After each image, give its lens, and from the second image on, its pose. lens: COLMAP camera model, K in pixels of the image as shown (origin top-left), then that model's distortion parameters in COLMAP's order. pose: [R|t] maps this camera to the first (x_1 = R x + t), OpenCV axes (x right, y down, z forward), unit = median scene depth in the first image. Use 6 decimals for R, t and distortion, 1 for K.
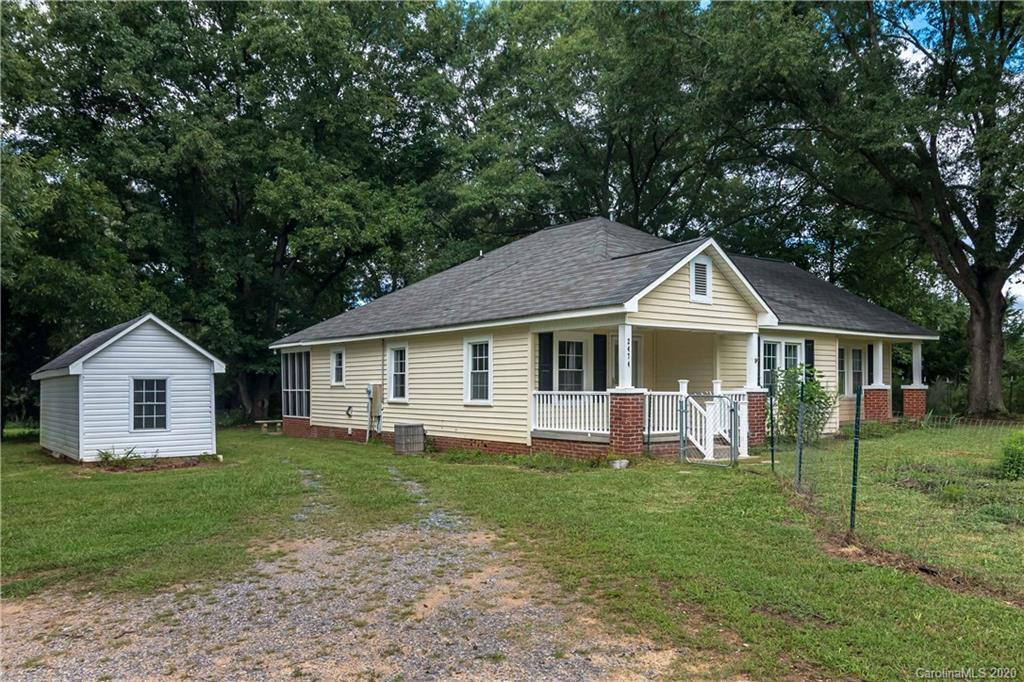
lens RADIAL K [[815.6, 0, 507.3], [0, 815.6, 348.0], [0, 0, 1]] dist [-0.007149, 0.005002]
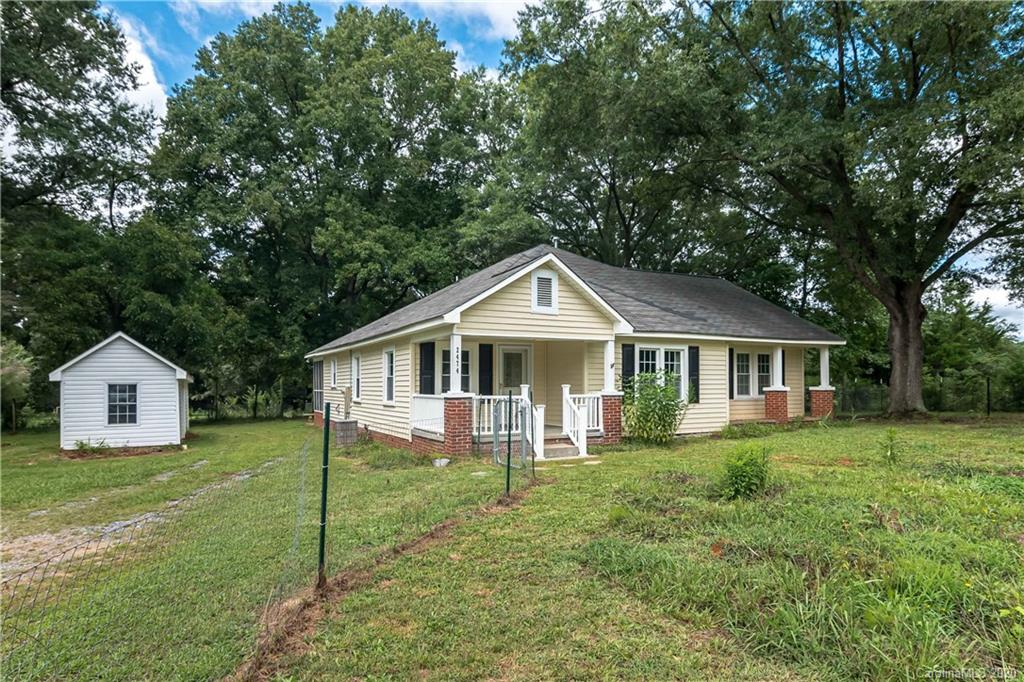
lens RADIAL K [[605.2, 0, 509.0], [0, 605.2, 362.5], [0, 0, 1]] dist [-0.012247, 0.003399]
pose [[0.985067, -0.008075, -0.171981, 0.299459], [0.010201, 0.999882, 0.011478, 0.000007], [0.171868, -0.013061, 0.985033, 0.179237]]
